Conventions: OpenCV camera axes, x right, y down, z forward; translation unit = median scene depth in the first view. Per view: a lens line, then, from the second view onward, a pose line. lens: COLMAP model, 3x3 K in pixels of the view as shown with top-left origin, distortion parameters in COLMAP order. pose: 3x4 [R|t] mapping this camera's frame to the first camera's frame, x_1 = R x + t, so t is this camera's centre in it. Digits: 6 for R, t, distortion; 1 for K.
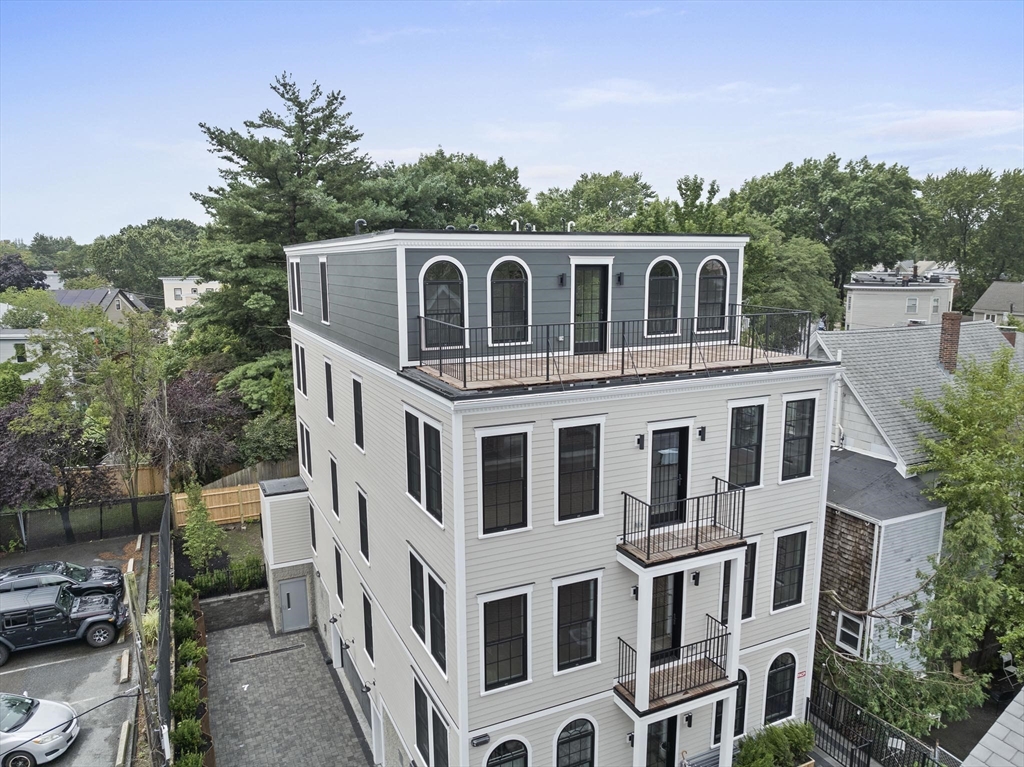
lens RADIAL K [[720.2, 0, 512.0], [0, 720.2, 383.5], [0, 0, 1]] dist [-0.048092, 0.025752]
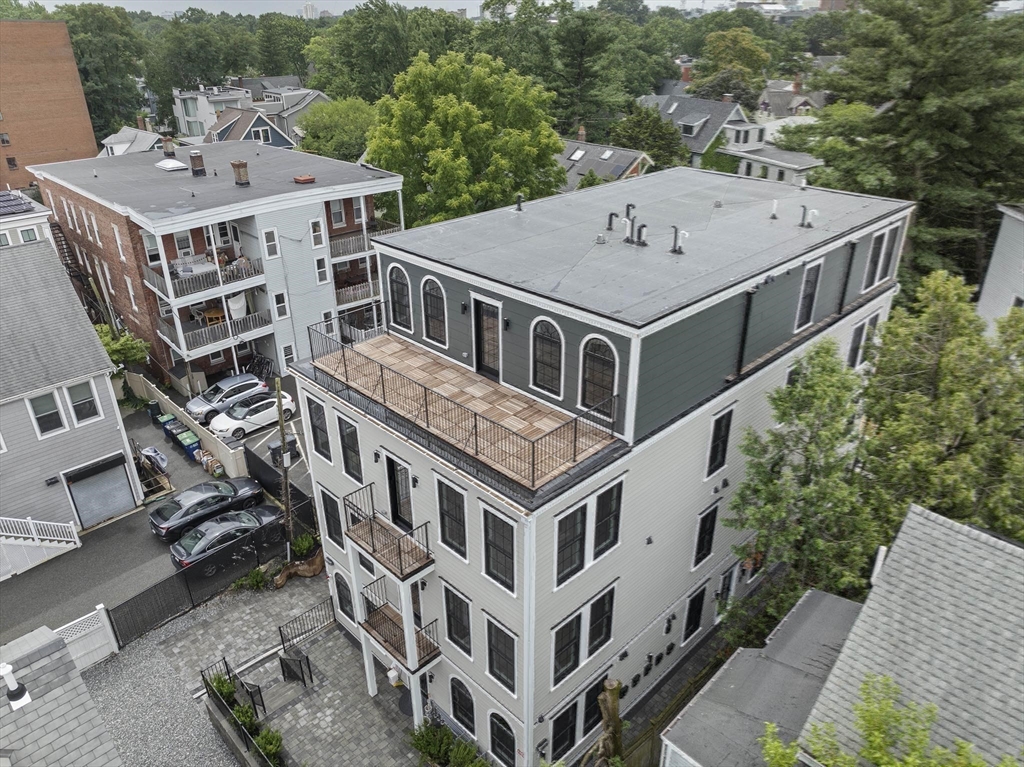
lens RADIAL K [[723.1, 0, 512.0], [0, 723.1, 383.5], [0, 0, 1]] dist [-0.033683, -0.000296]
pose [[0.330759, 0.429626, -0.840250, 0.981042], [-0.154712, 0.903003, 0.400811, -0.449279], [0.930947, -0.002575, 0.365144, 0.586145]]
